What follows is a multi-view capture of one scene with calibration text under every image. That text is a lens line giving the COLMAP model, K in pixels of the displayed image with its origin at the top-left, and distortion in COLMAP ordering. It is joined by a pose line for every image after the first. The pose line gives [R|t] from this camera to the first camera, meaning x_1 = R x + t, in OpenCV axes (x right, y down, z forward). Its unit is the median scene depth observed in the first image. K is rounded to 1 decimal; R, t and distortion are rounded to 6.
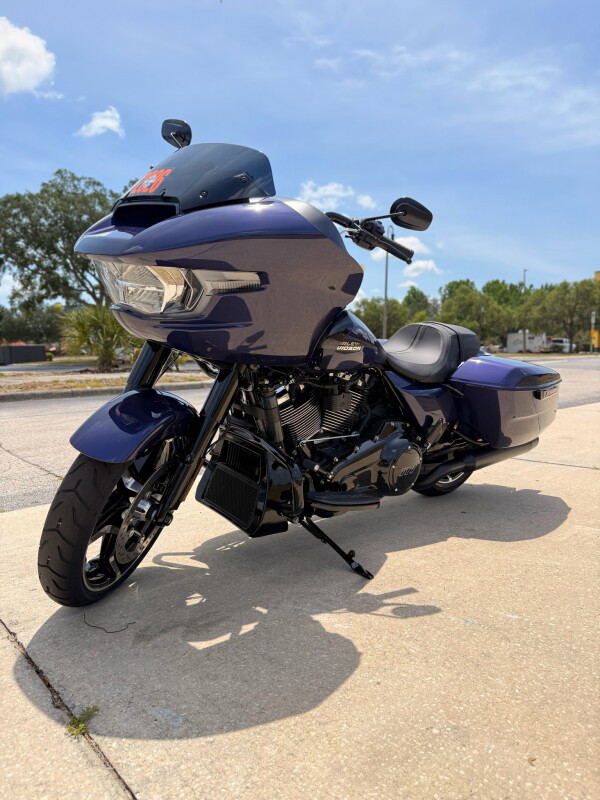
lens RADIAL K [[563.6, 0, 298.2], [0, 563.6, 394.2], [0, 0, 1]] dist [0.019750, -0.038684]
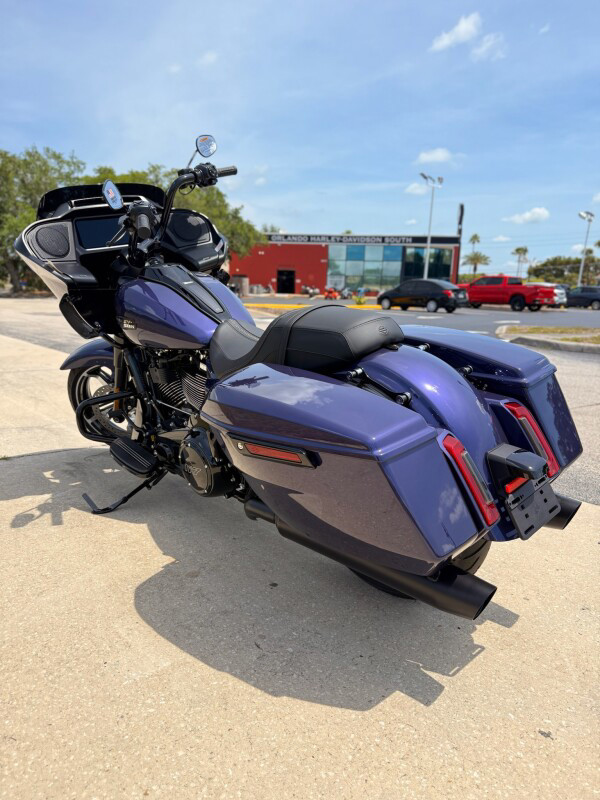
lens RADIAL K [[563.6, 0, 298.2], [0, 563.6, 394.2], [0, 0, 1]] dist [0.019750, -0.038684]
pose [[0.006967, 0.199341, -0.979905, 0.055924], [-0.102271, 0.974933, 0.197602, -0.009509], [0.994732, 0.098839, 0.027179, 0.059861]]
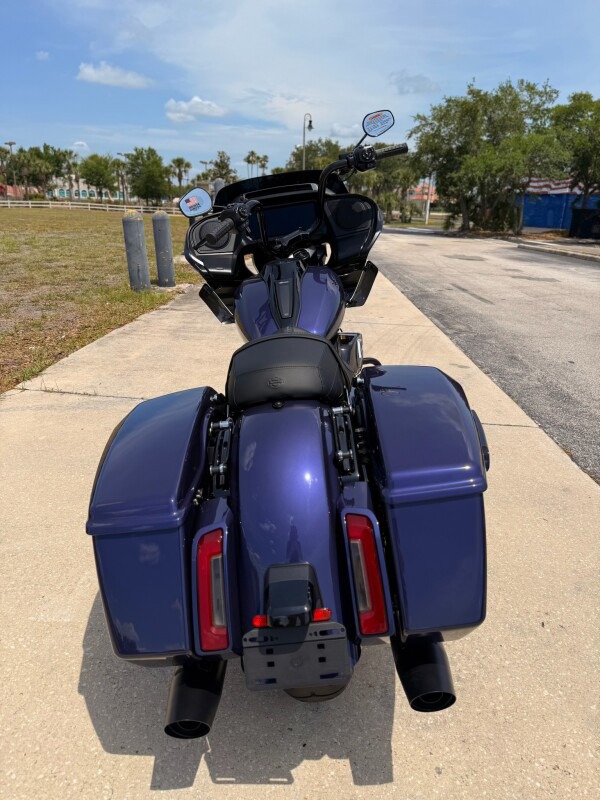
lens RADIAL K [[555.9, 0, 300.0], [0, 555.9, 400.0], [0, 0, 1]] dist [0.001822, -0.004128]
pose [[-0.678669, 0.227842, -0.698210, 0.039915], [-0.081938, 0.921240, 0.380268, -0.017956], [0.729860, 0.315286, -0.606547, 0.085844]]
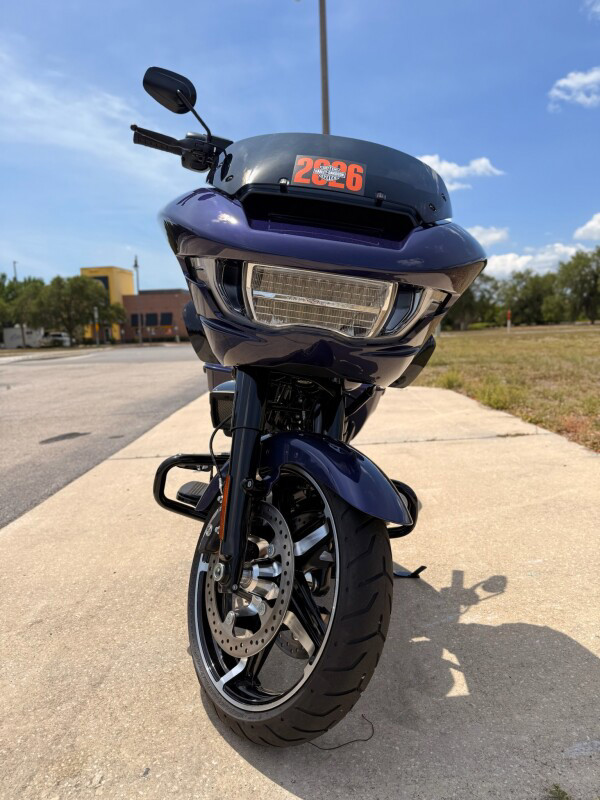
lens RADIAL K [[563.6, 0, 298.2], [0, 563.6, 394.2], [0, 0, 1]] dist [0.019750, -0.038684]
pose [[0.661594, -0.096303, 0.743652, -0.034231], [0.088335, 0.994823, 0.050242, -0.004147], [-0.744641, 0.032450, 0.666676, 0.018846]]
